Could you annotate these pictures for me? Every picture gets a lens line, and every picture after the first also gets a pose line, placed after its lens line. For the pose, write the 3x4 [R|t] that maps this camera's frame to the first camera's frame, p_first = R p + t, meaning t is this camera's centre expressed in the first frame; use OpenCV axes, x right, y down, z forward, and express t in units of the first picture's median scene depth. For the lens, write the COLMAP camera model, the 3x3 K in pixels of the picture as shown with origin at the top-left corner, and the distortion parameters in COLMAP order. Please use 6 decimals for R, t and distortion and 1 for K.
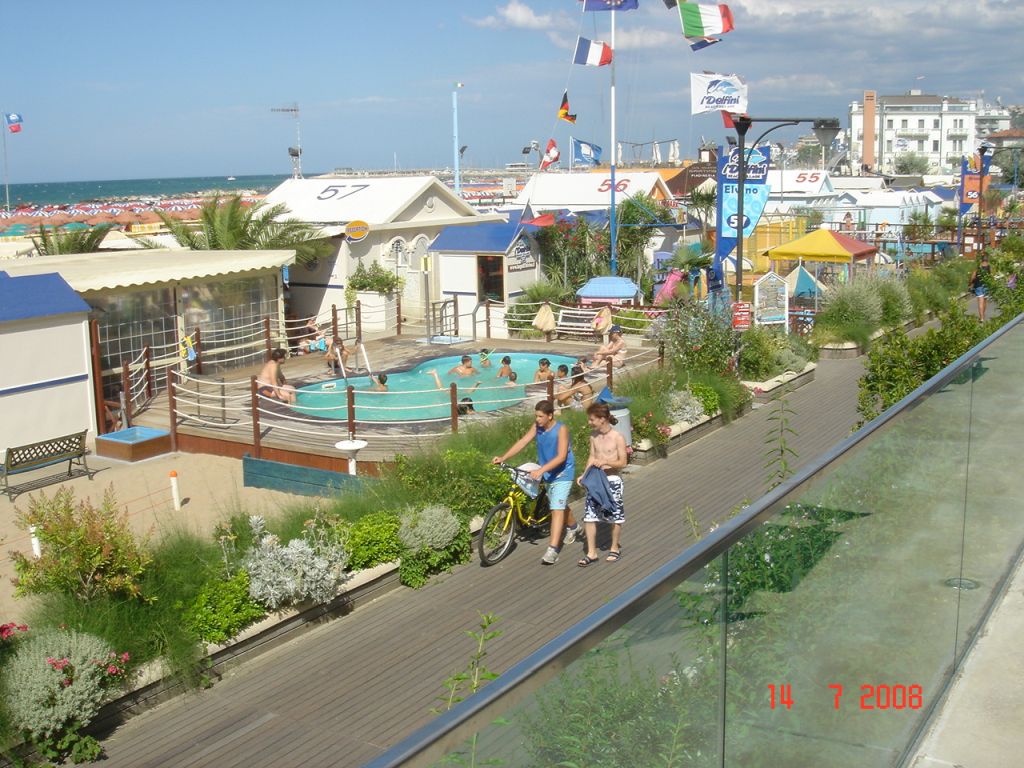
lens RADIAL K [[1152.7, 0, 512.0], [0, 1152.7, 384.0], [0, 0, 1]] dist [-0.147946, 0.030981]
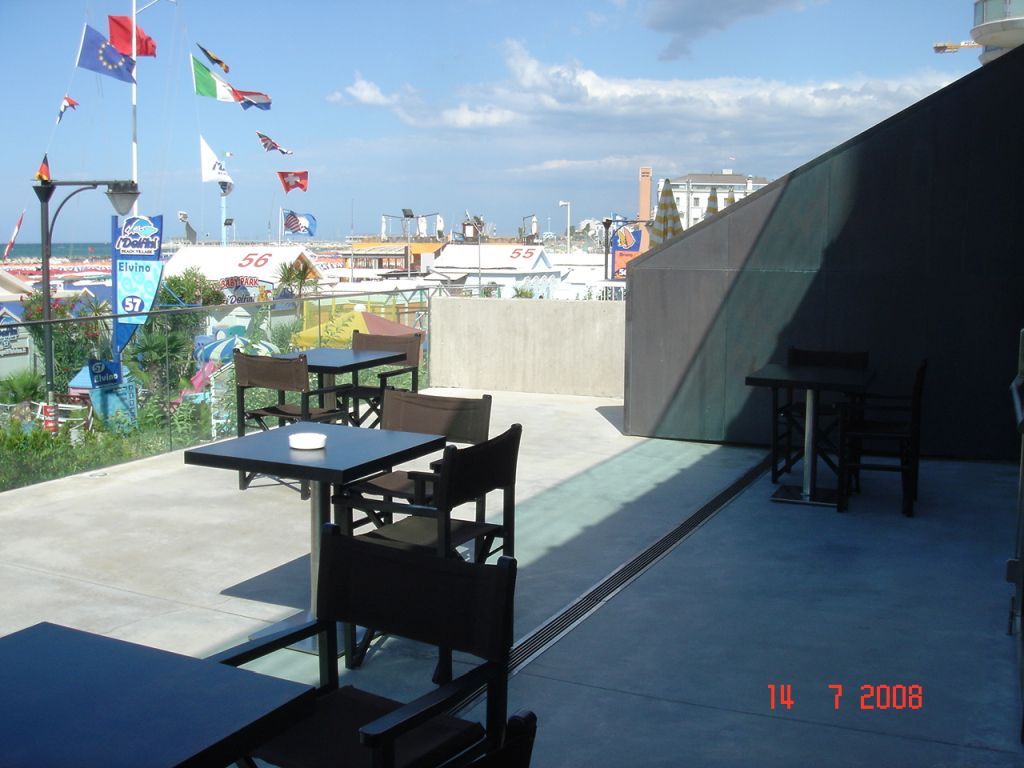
lens RADIAL K [[1139.8, 0, 512.0], [0, 1139.8, 384.0], [0, 0, 1]] dist [-0.189871, 0.008853]
pose [[0.992223, 0.007282, 0.124257, 0.102843], [0.000435, 0.998078, -0.061963, -0.009164], [-0.124470, 0.061535, 0.990313, 0.043400]]
